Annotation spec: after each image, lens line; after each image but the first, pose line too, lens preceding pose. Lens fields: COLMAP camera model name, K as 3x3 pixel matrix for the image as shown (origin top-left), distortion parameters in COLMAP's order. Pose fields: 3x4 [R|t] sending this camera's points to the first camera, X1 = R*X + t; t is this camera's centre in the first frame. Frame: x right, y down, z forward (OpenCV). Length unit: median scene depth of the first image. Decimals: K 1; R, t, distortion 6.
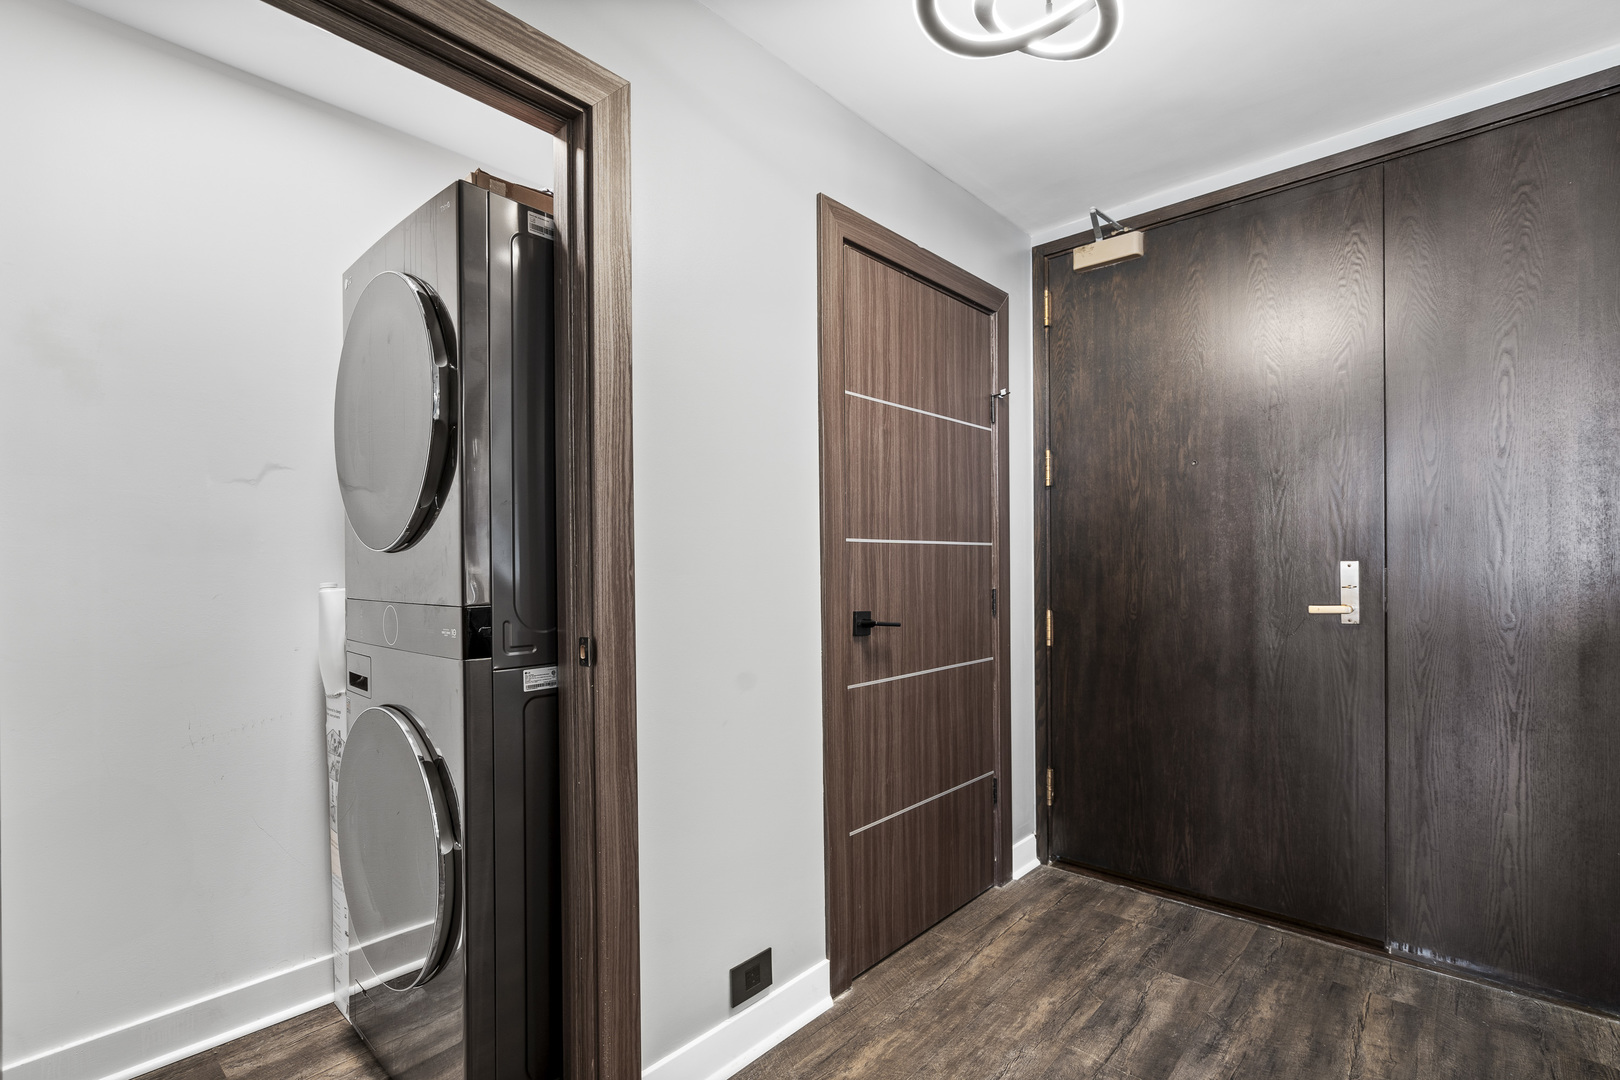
lens RADIAL K [[746.9, 0, 828.1], [0, 746.9, 566.2], [0, 0, 1]] dist [-0.005285, 0.001944]
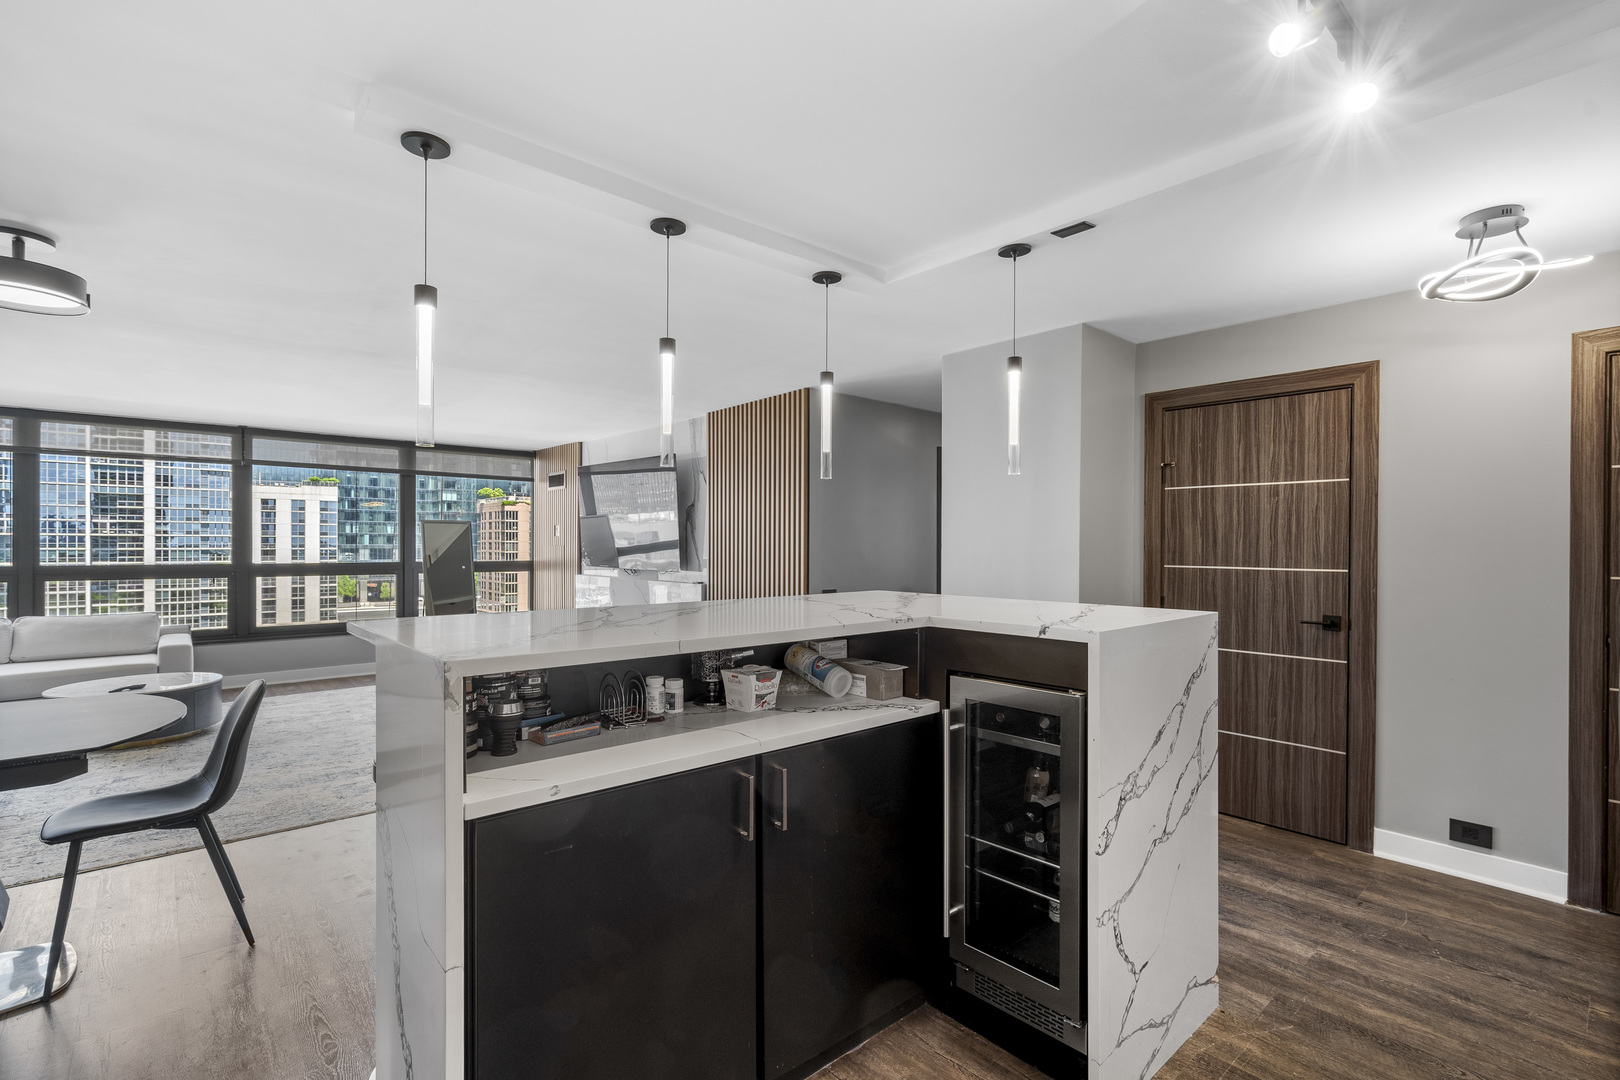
lens RADIAL K [[746.9, 0, 827.3], [0, 746.9, 547.3], [0, 0, 1]] dist [-0.005285, 0.001944]
pose [[-0.112526, 0.013203, -0.993561, 1.462153], [-0.007515, 0.999872, 0.014137, -0.095478], [0.993620, 0.009057, -0.112412, -0.229090]]
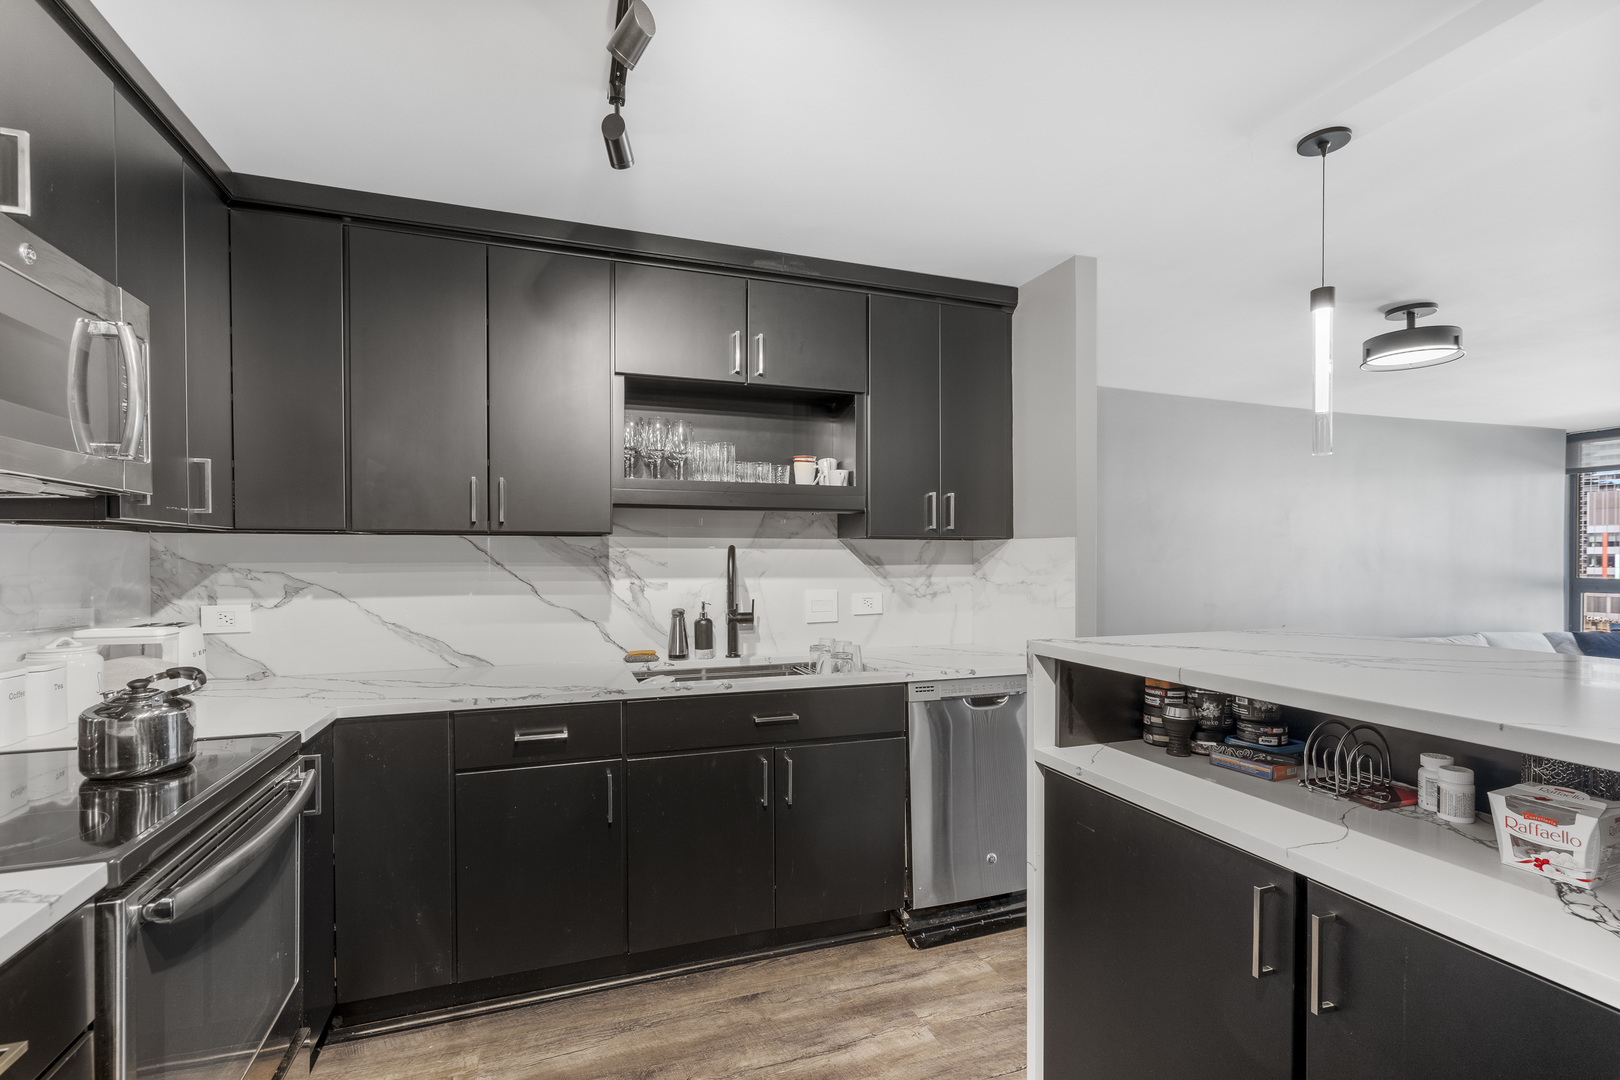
lens RADIAL K [[746.9, 0, 815.5], [0, 746.9, 563.4], [0, 0, 1]] dist [-0.005285, 0.001944]
pose [[-0.877905, 0.003219, 0.478825, 0.732302], [0.009606, 0.999895, 0.010890, -0.089297], [-0.478739, 0.014160, -0.877843, 0.227815]]
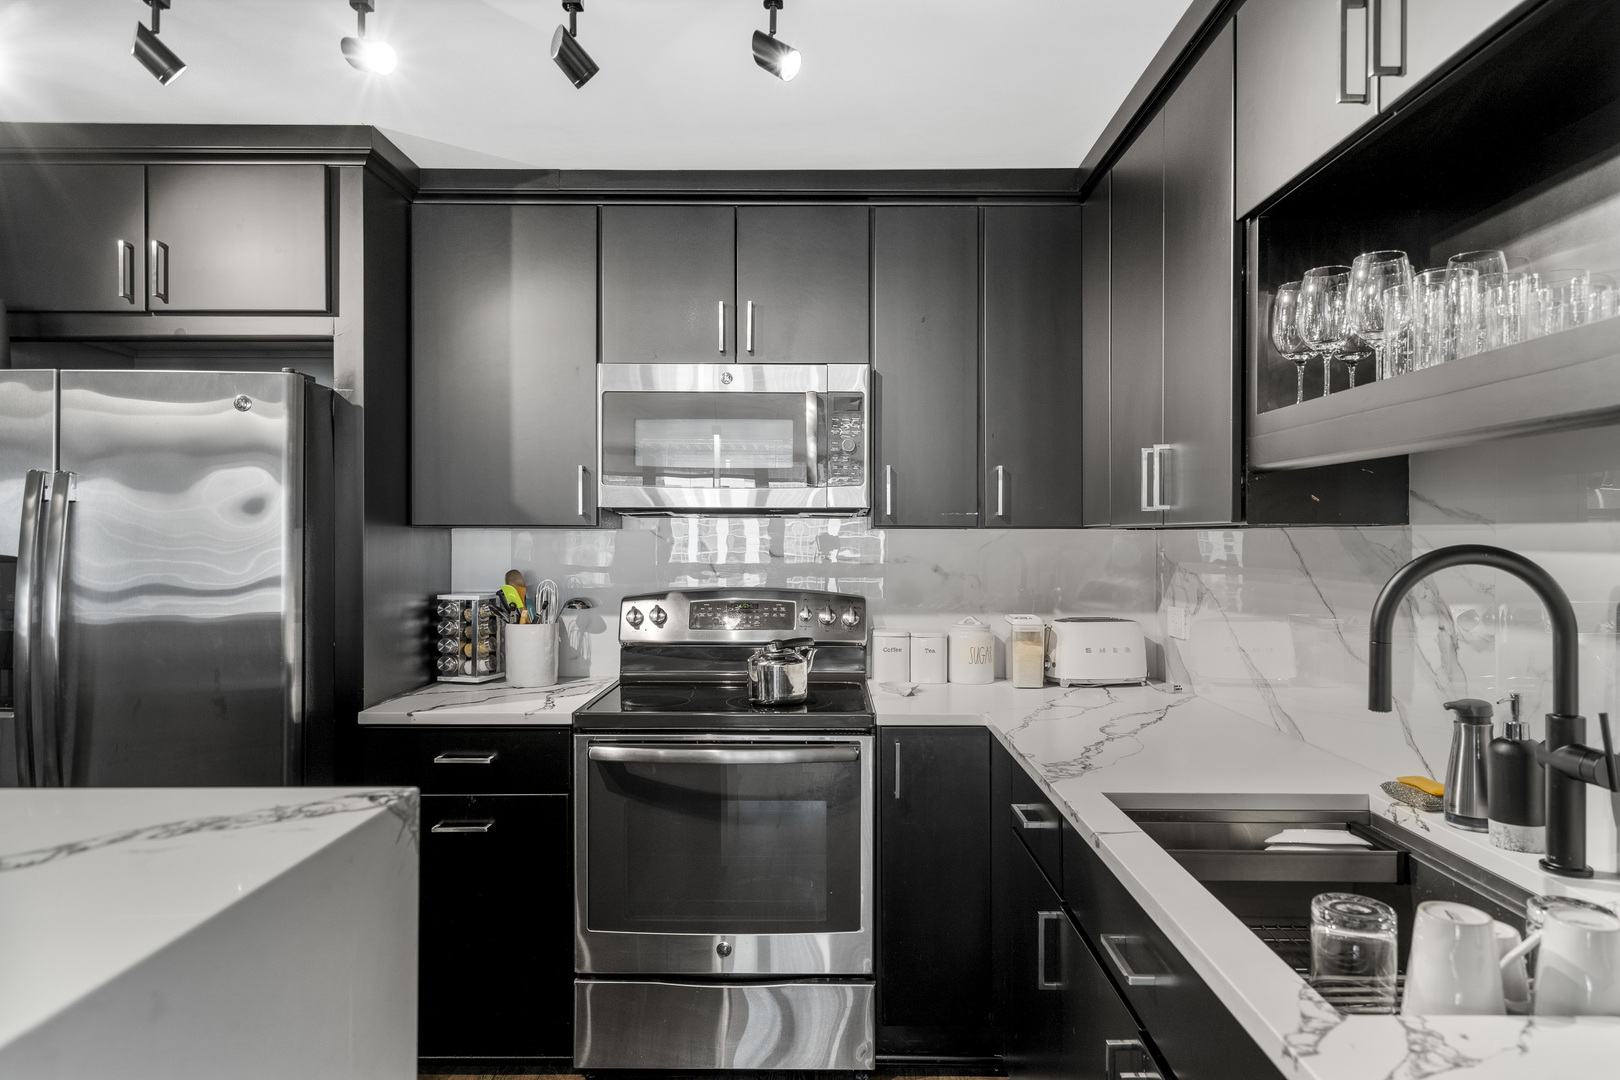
lens RADIAL K [[1021.8, 0, 810.5], [0, 1021.8, 536.8], [0, 0, 1]] dist [0.004860, -0.002915]
pose [[0.756229, 0.011657, 0.654204, 0.741854], [-0.006361, 0.999925, -0.010464, -0.103381], [-0.654277, 0.003752, 0.756246, -1.062517]]
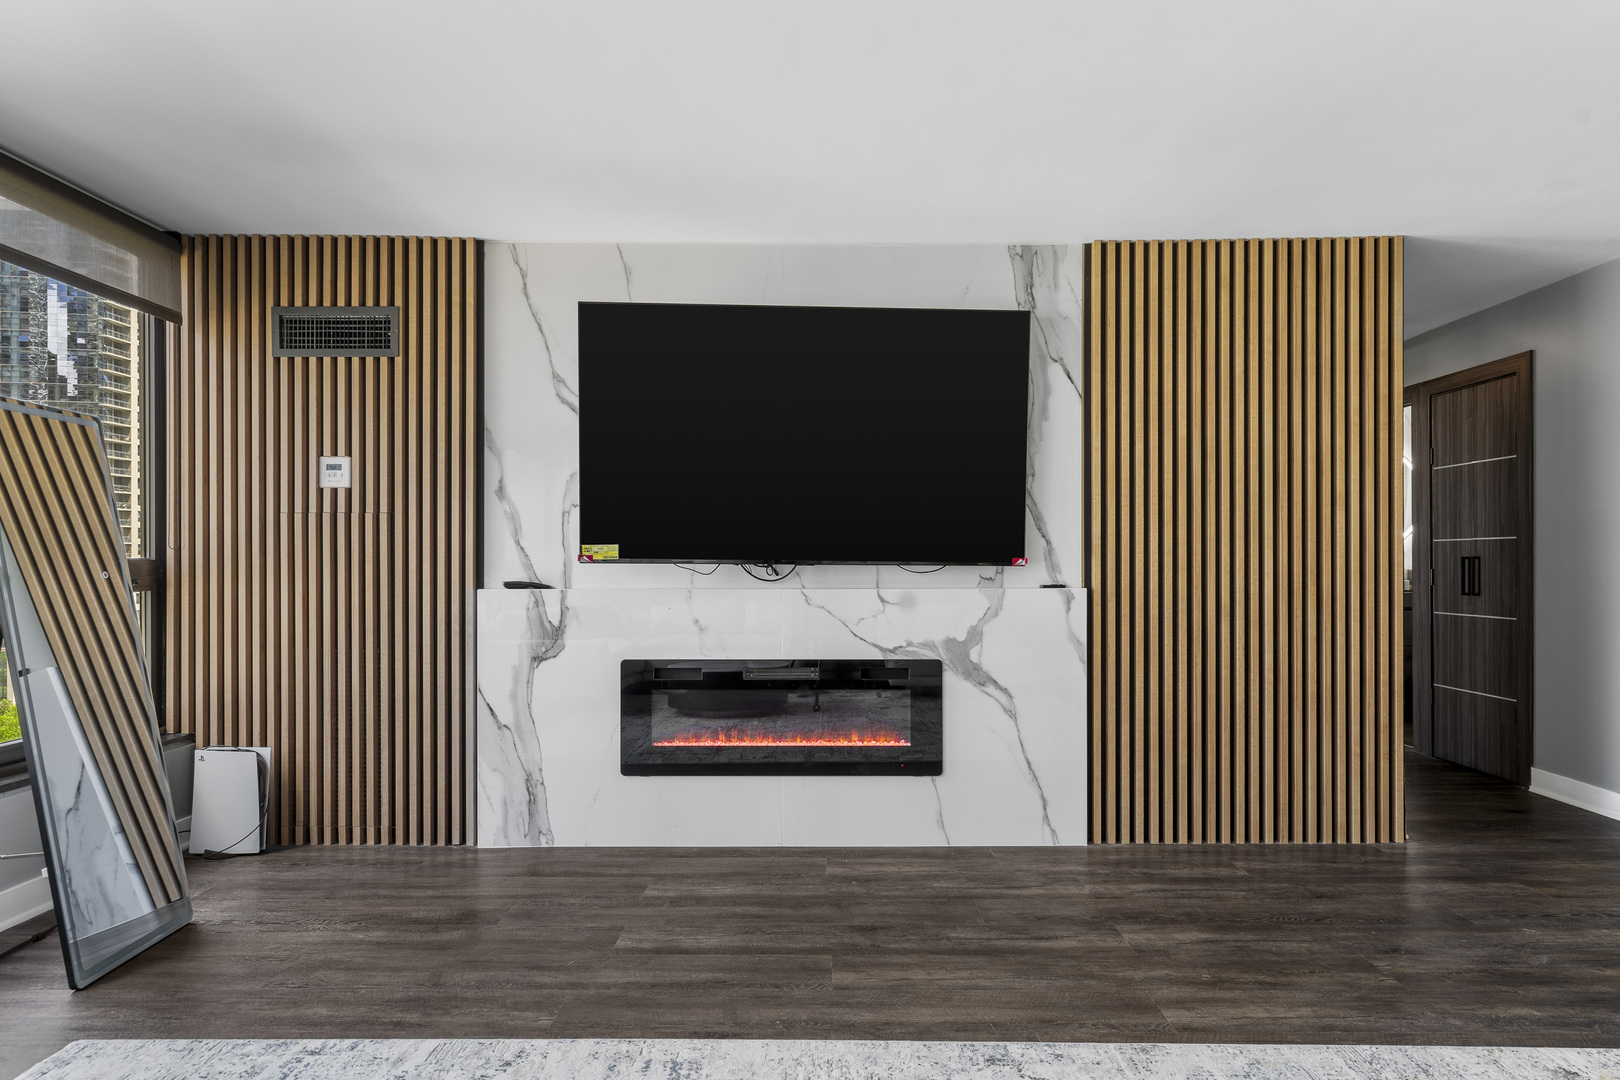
lens RADIAL K [[953.4, 0, 830.0], [0, 953.4, 555.9], [0, 0, 1]] dist [0.006436, 0.000813]
pose [[0.661770, 0.007057, -0.749674, -0.307298], [-0.007641, 0.999967, 0.002668, 0.028201], [0.749668, 0.003962, 0.661802, -2.568681]]
